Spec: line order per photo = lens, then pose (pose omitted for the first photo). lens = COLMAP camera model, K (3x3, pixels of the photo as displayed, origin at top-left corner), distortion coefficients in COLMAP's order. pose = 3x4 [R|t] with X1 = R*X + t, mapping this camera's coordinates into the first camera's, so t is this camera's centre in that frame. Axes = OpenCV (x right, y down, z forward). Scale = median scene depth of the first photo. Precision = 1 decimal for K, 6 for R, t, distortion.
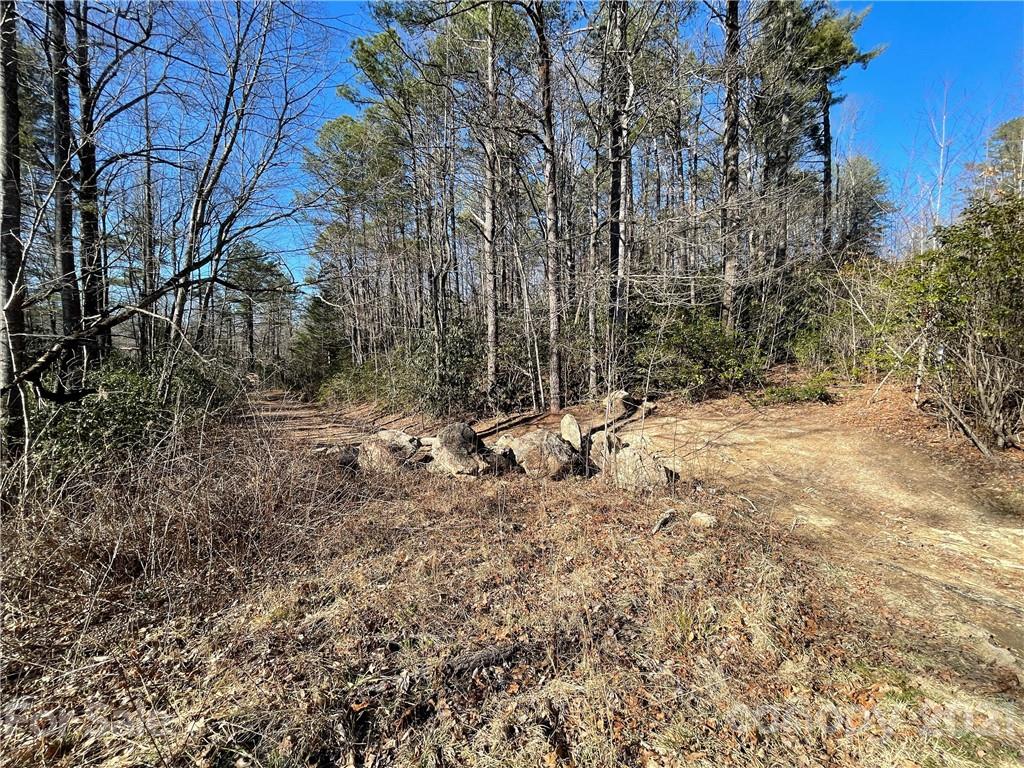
lens RADIAL K [[415.4, 0, 509.1], [0, 415.4, 382.7], [0, 0, 1]] dist [0.000179, -0.001486]
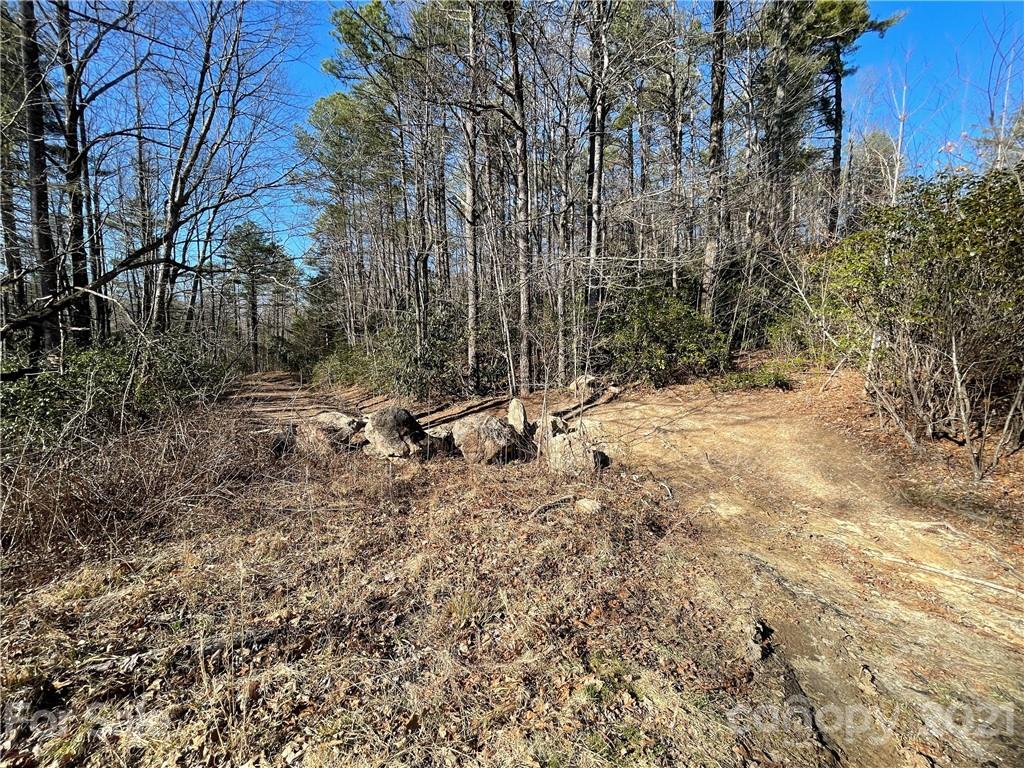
lens RADIAL K [[415.4, 0, 512.2], [0, 415.4, 382.1], [0, 0, 1]] dist [0.000179, -0.001486]
pose [[0.999671, 0.009423, -0.023846, 0.123564], [-0.008467, 0.999168, 0.039907, -0.001787], [0.024202, -0.039692, 0.998919, 0.006755]]
